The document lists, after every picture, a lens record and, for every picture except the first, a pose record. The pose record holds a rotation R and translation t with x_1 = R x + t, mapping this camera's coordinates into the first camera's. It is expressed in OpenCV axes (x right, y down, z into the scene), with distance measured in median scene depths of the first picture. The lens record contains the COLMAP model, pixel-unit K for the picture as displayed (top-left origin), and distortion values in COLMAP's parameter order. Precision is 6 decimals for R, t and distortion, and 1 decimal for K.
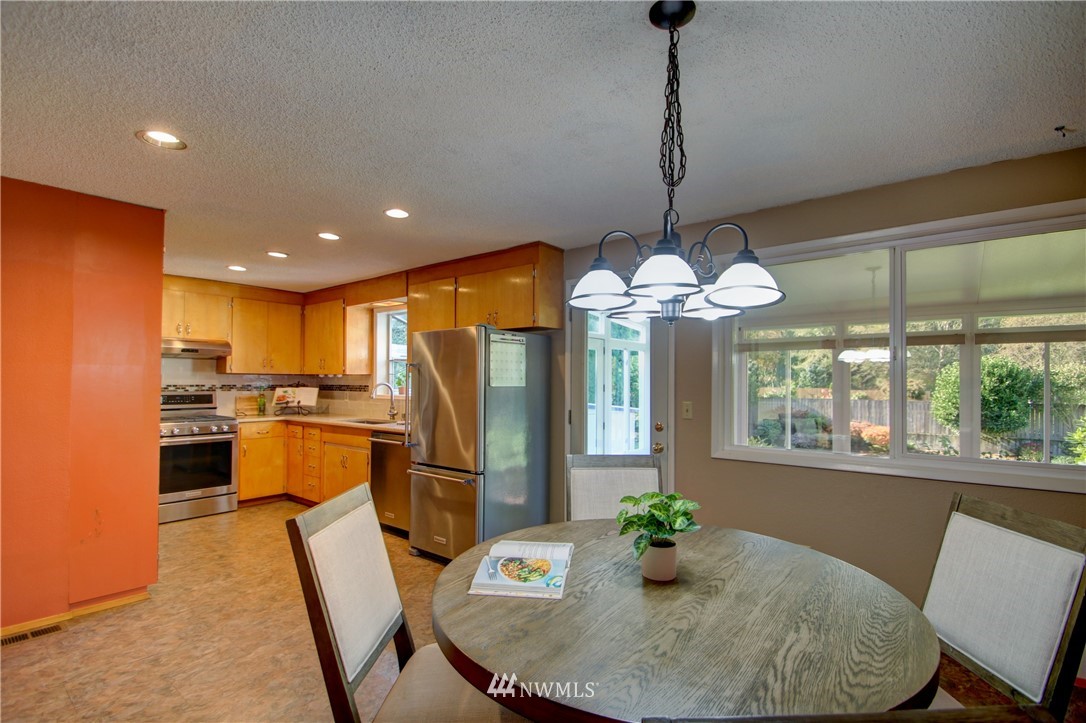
lens RADIAL K [[508.2, 0, 549.9], [0, 508.2, 375.2], [0, 0, 1]] dist [0.020867, -0.021175]
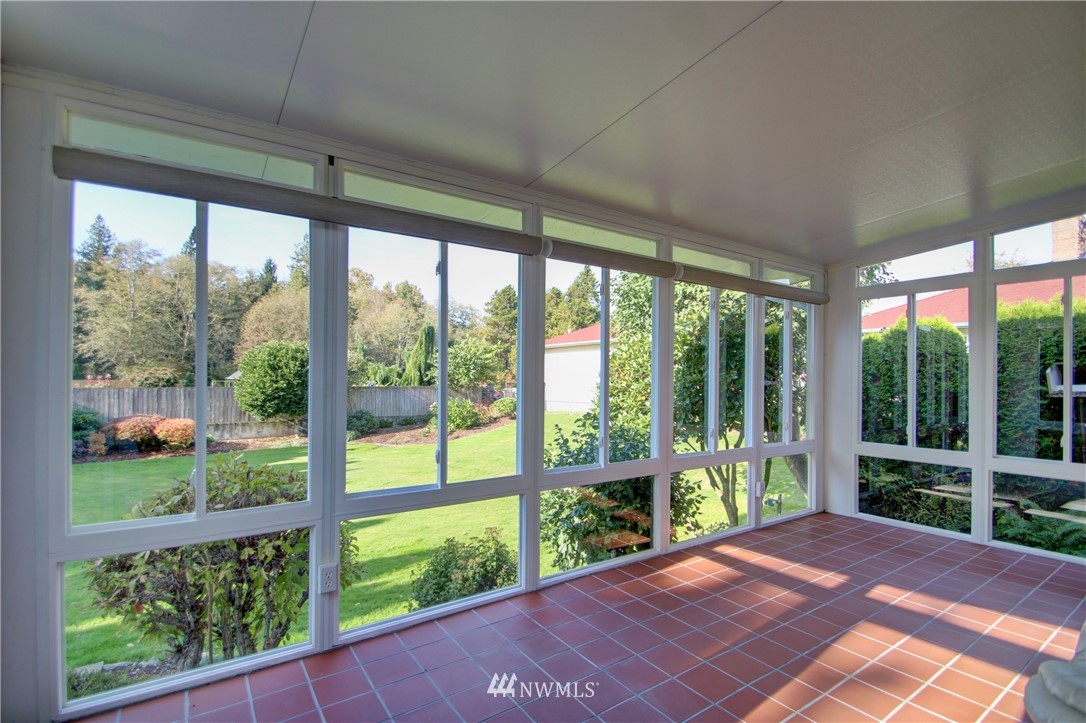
lens RADIAL K [[515.9, 0, 549.6], [0, 515.9, 374.5], [0, 0, 1]] dist [0.019875, -0.022788]
pose [[0.283433, -0.000799, 0.958992, 0.071079], [-0.015738, 0.999861, 0.005484, 0.064032], [-0.958863, -0.016647, 0.283381, 0.834414]]
